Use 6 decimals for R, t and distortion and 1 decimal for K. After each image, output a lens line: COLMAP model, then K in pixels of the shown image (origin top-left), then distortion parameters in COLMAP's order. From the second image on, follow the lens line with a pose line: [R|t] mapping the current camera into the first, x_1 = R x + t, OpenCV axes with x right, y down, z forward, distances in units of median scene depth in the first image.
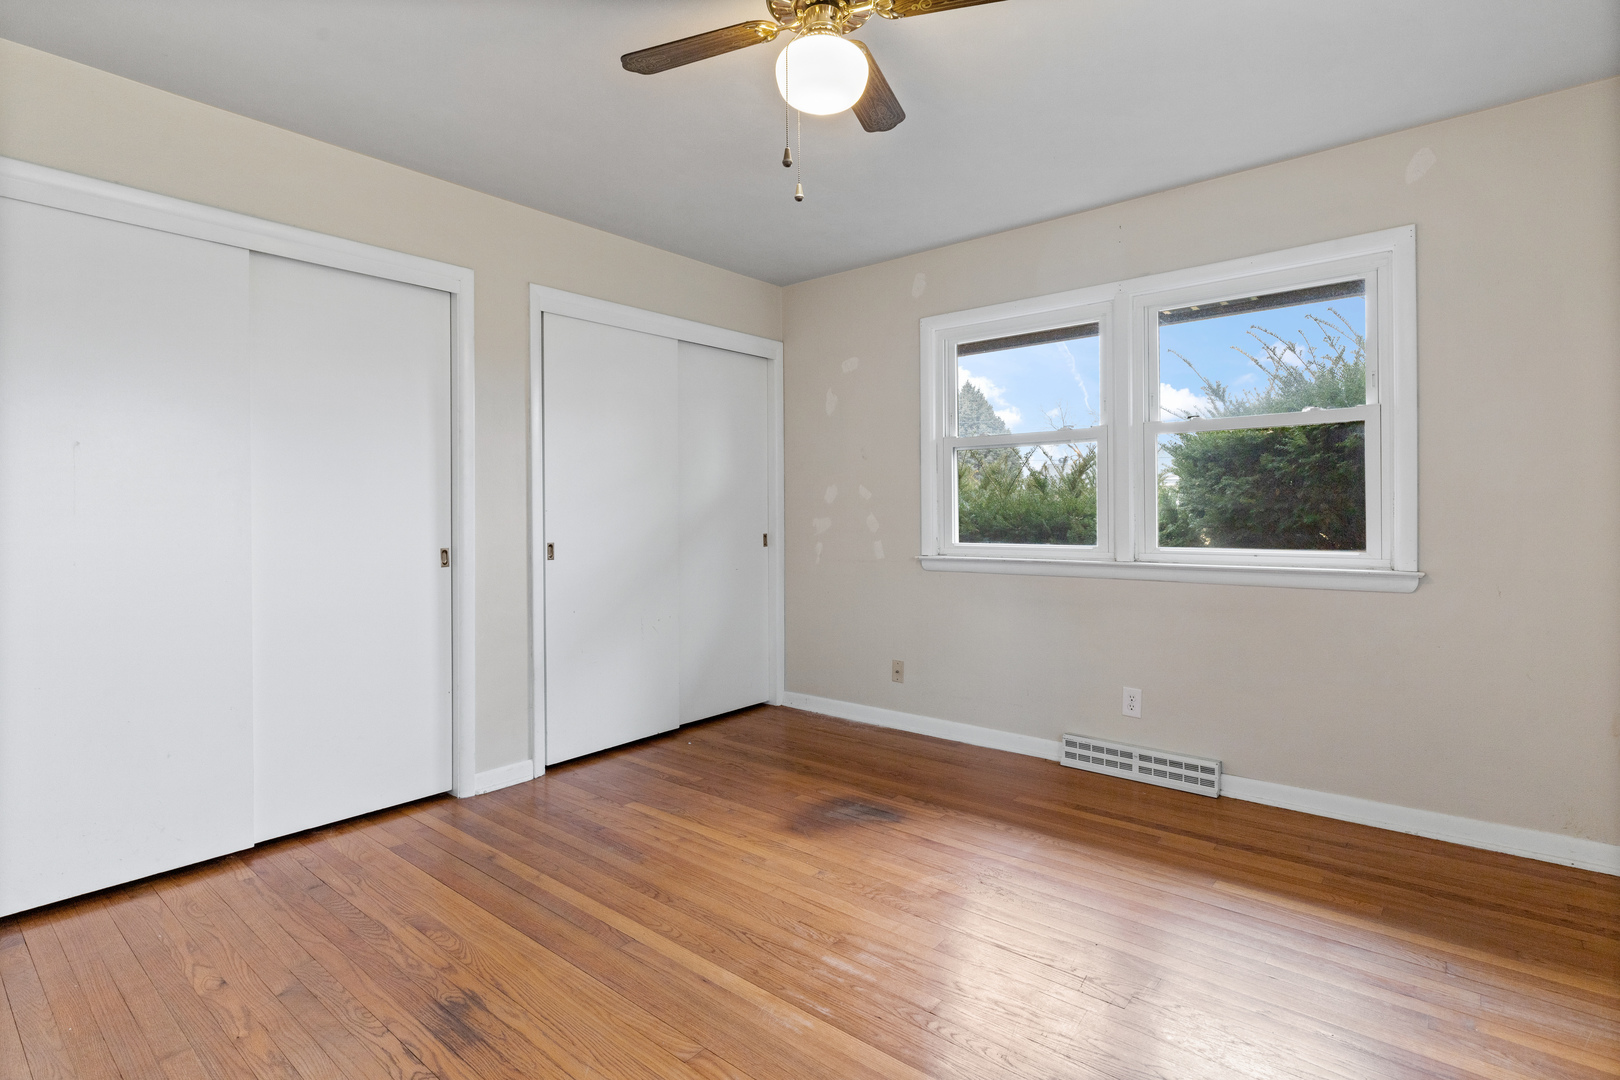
lens RADIAL K [[806.9, 0, 807.9], [0, 806.9, 524.9], [0, 0, 1]] dist [0.018328, -0.000433]
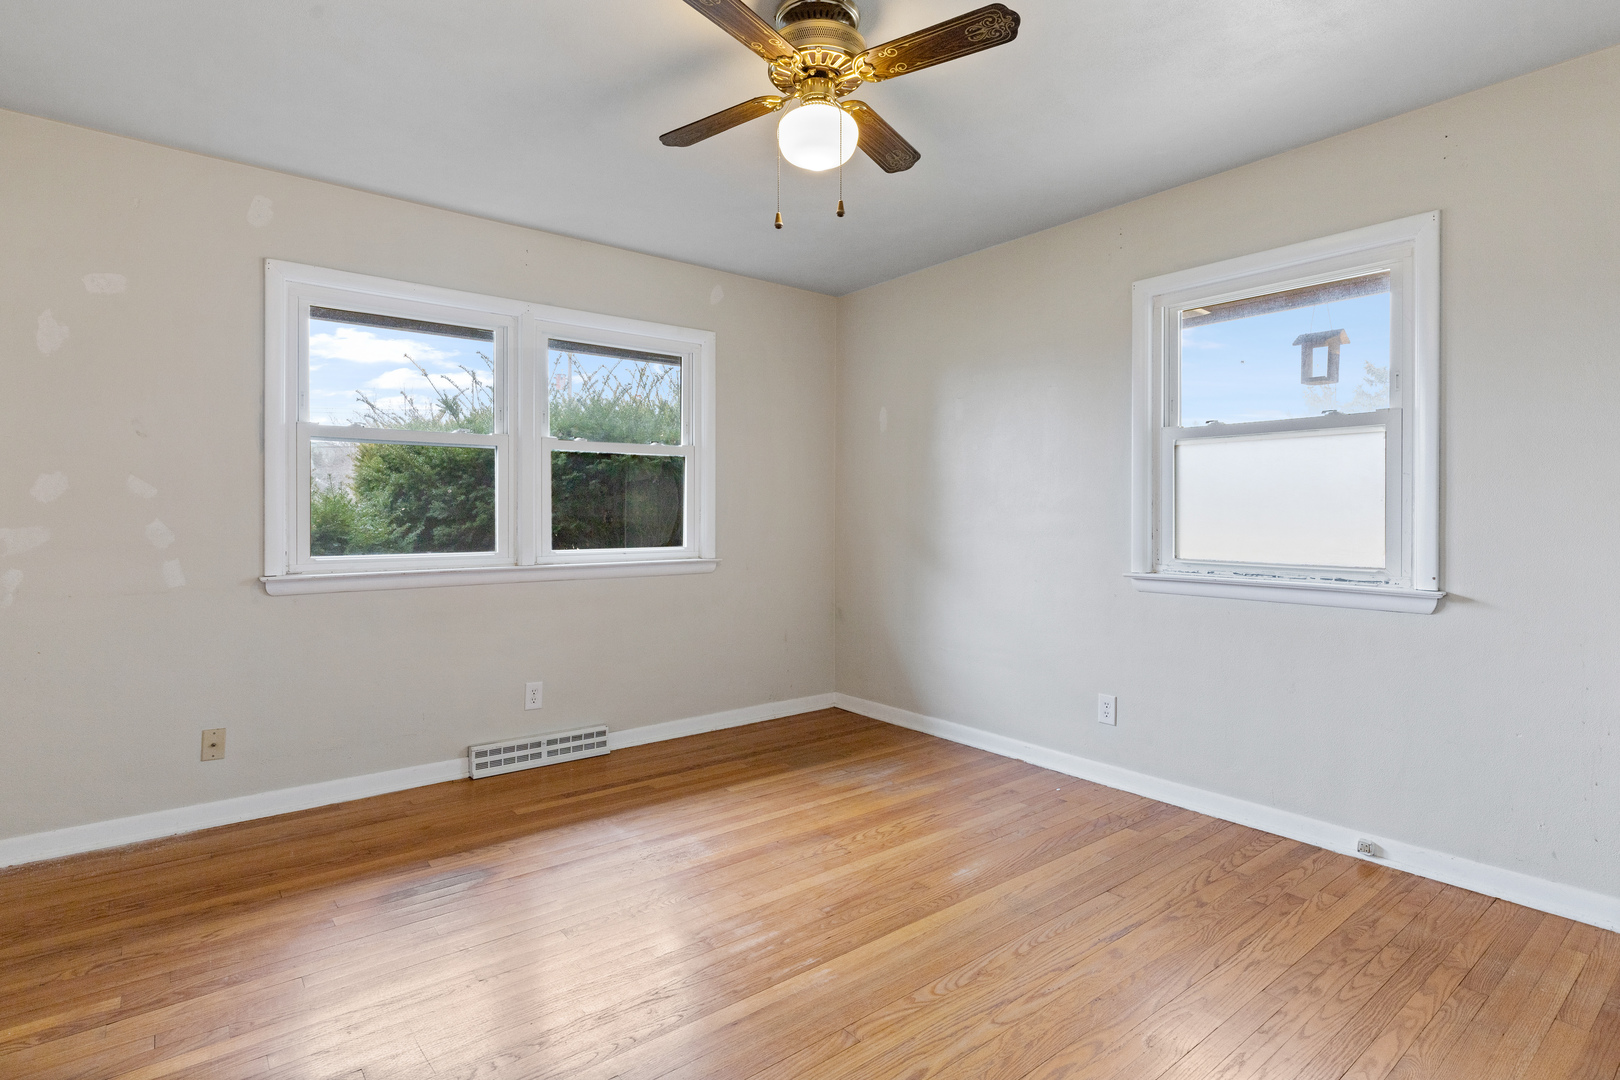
lens RADIAL K [[806.9, 0, 822.5], [0, 806.9, 527.9], [0, 0, 1]] dist [0.018328, -0.000433]
pose [[0.199974, -0.004778, 0.979789, -0.579725], [0.016489, 0.999863, 0.001510, 0.001205], [-0.979662, 0.015854, 0.200026, 0.410150]]
